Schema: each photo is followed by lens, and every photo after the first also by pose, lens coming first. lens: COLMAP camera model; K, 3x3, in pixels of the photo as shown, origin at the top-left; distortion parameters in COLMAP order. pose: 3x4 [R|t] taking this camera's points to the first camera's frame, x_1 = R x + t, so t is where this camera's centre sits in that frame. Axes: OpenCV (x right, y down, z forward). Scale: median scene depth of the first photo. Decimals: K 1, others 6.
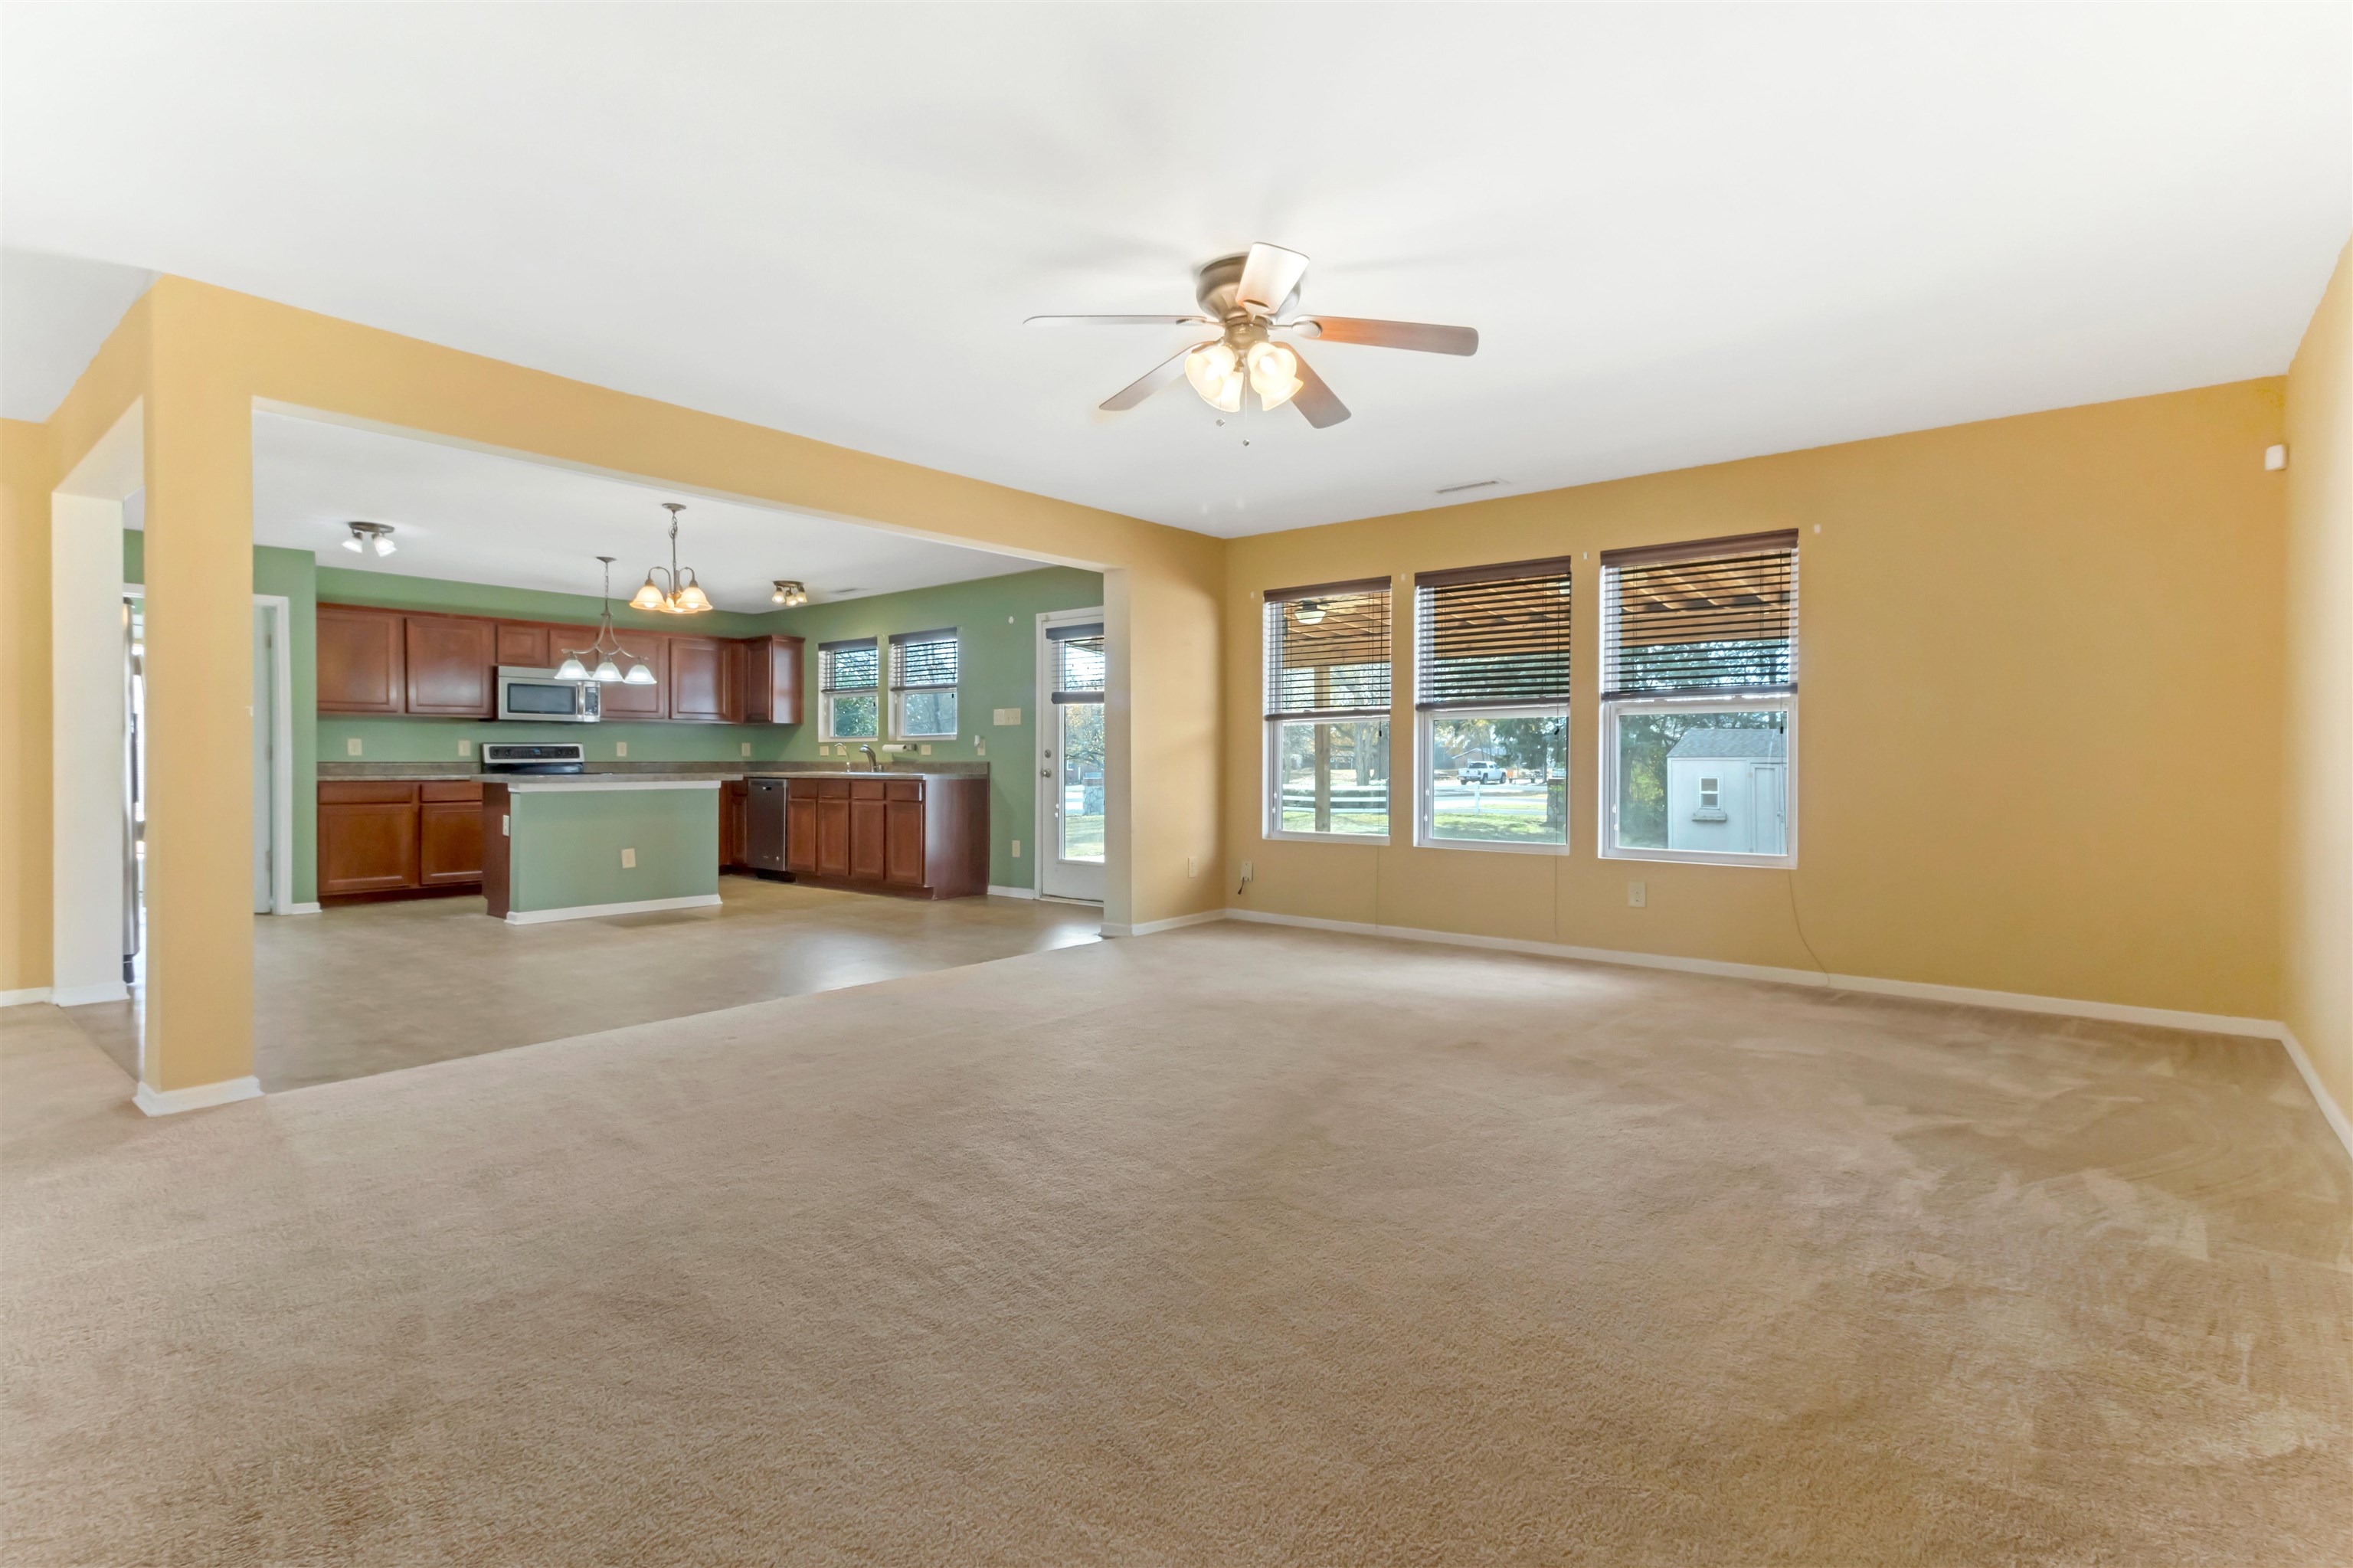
lens RADIAL K [[1132.0, 0, 1184.5], [0, 1132.0, 769.4], [0, 0, 1]] dist [0.014224, -0.000777]
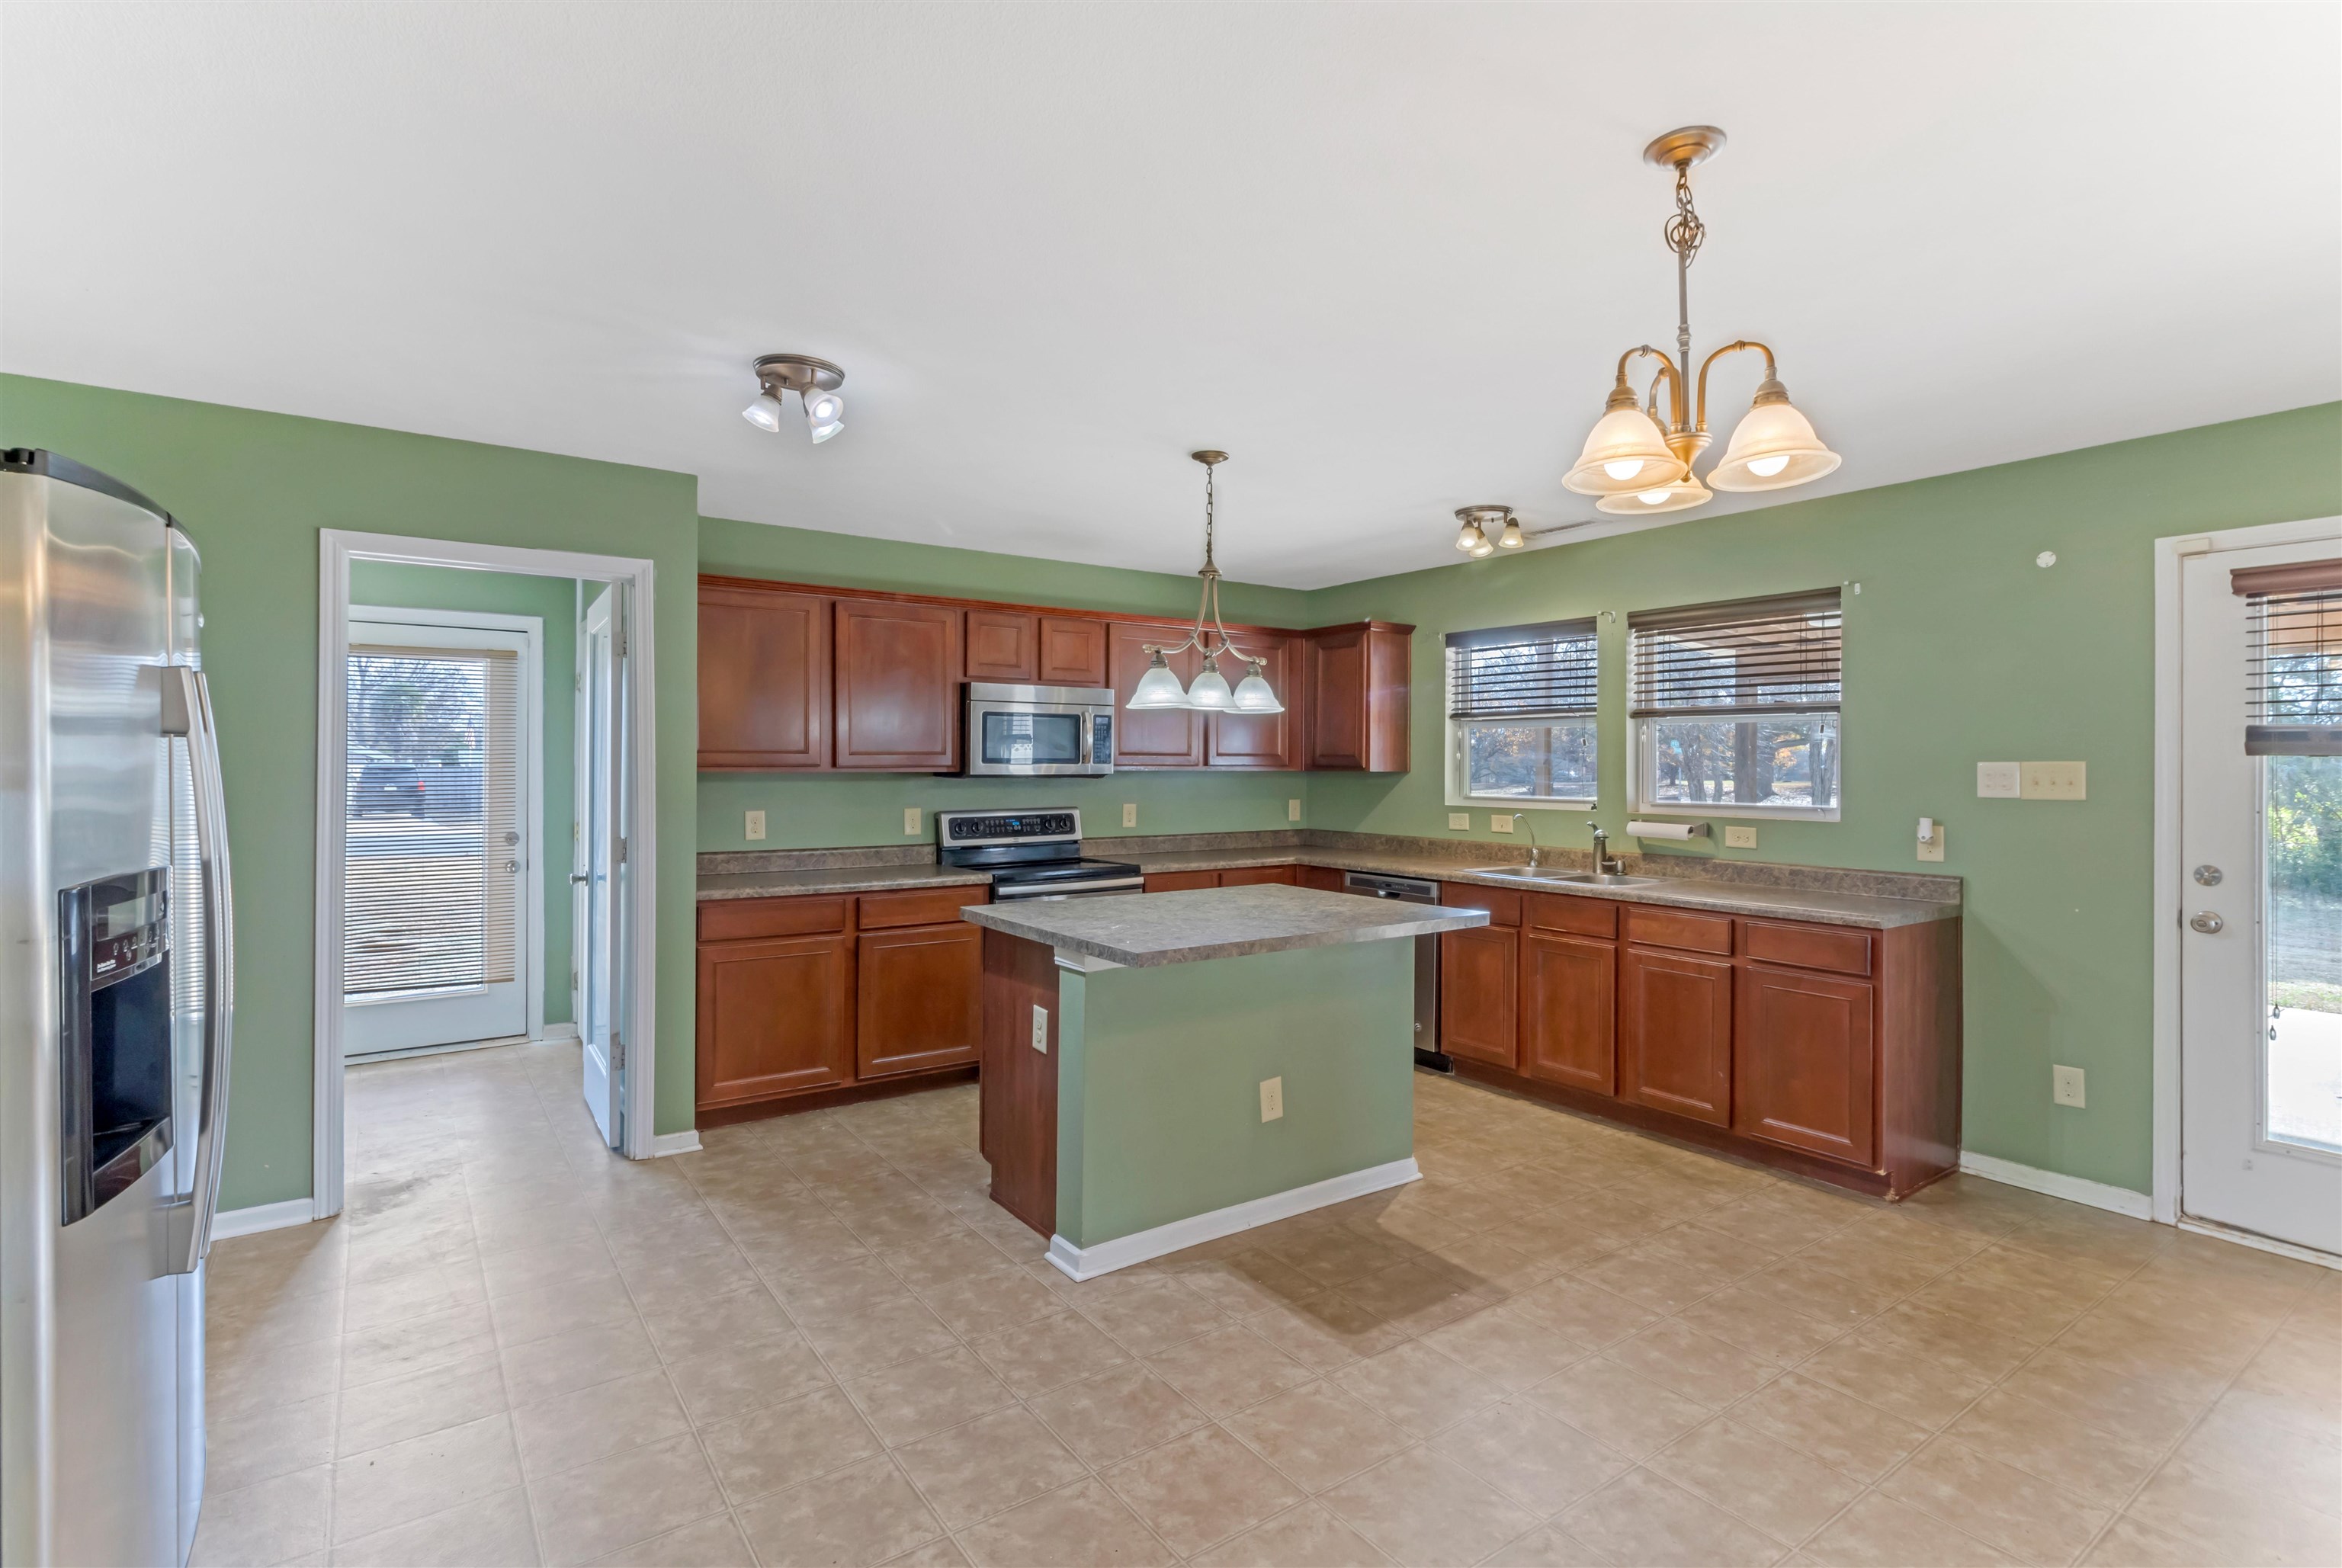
lens RADIAL K [[1126.6, 0, 1180.6], [0, 1126.6, 774.3], [0, 0, 1]] dist [0.014224, -0.000777]
pose [[0.966601, 0.007002, -0.256191, -0.365524], [-0.007016, 0.999975, 0.000860, -0.046978], [0.256191, 0.000966, 0.966626, 0.492260]]
